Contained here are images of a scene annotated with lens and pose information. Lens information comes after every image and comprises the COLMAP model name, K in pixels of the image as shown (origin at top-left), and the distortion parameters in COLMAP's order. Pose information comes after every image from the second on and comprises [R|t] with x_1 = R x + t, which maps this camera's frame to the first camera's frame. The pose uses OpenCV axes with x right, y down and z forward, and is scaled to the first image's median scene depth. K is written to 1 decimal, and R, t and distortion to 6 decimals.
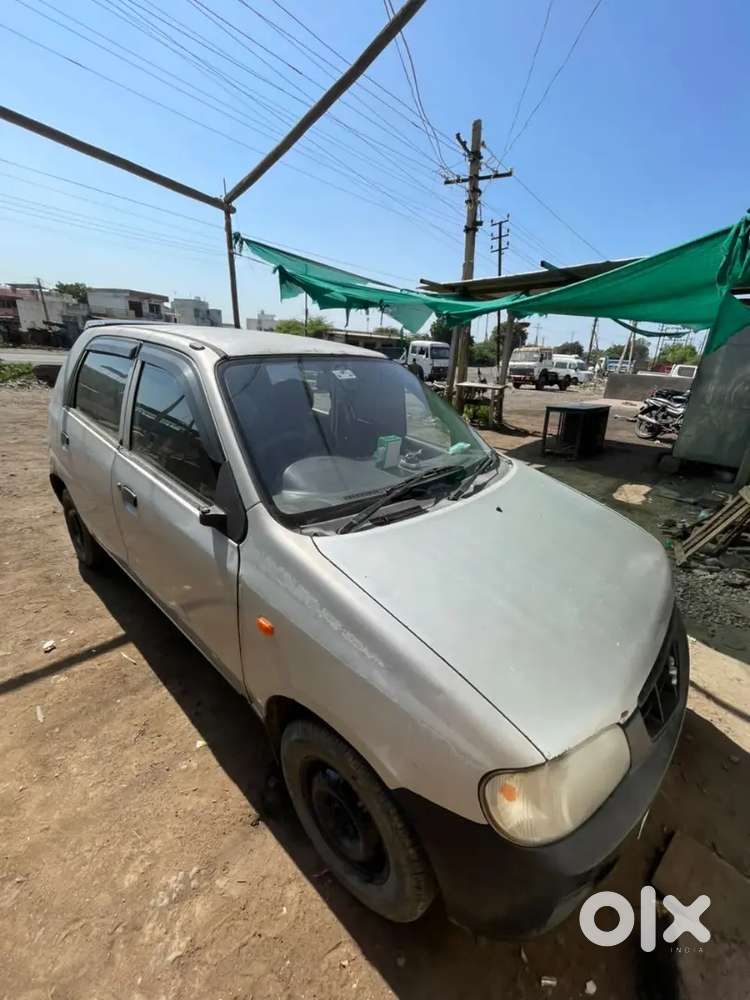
lens RADIAL K [[404.5, 0, 376.7], [0, 404.5, 496.9], [0, 0, 1]] dist [-0.001987, -0.000254]
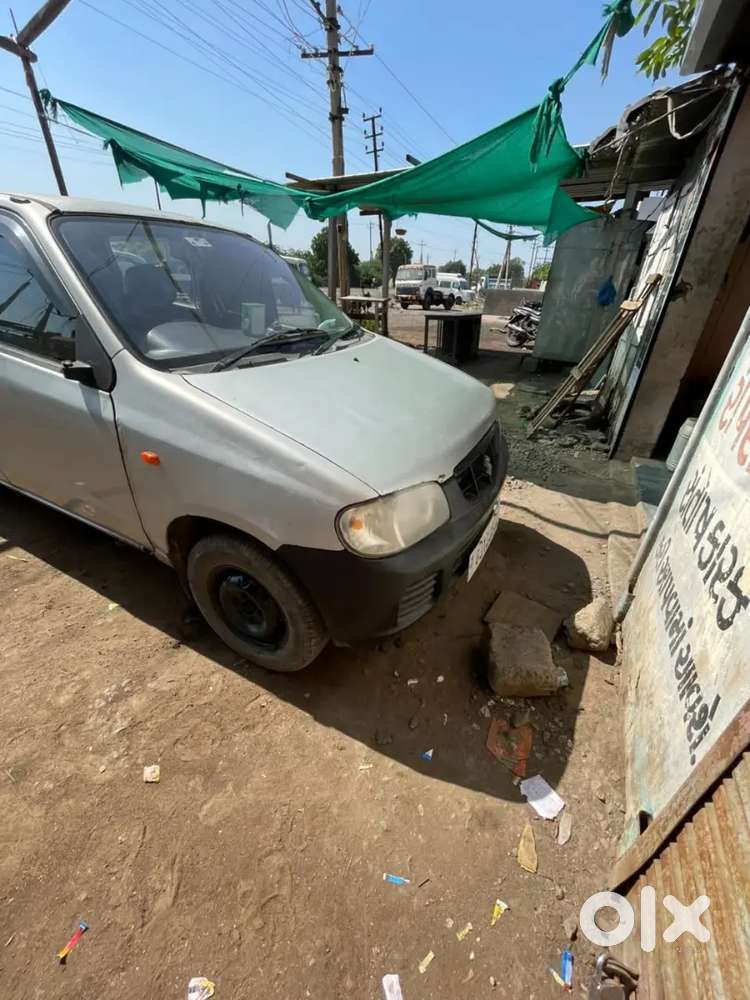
lens RADIAL K [[404.5, 0, 376.6], [0, 404.5, 497.2], [0, 0, 1]] dist [-0.001987, -0.000254]
pose [[0.967204, -0.129898, 0.218275, 0.040076], [0.093044, 0.980799, 0.171394, 0.161863], [-0.236347, -0.145464, 0.960719, -0.132919]]
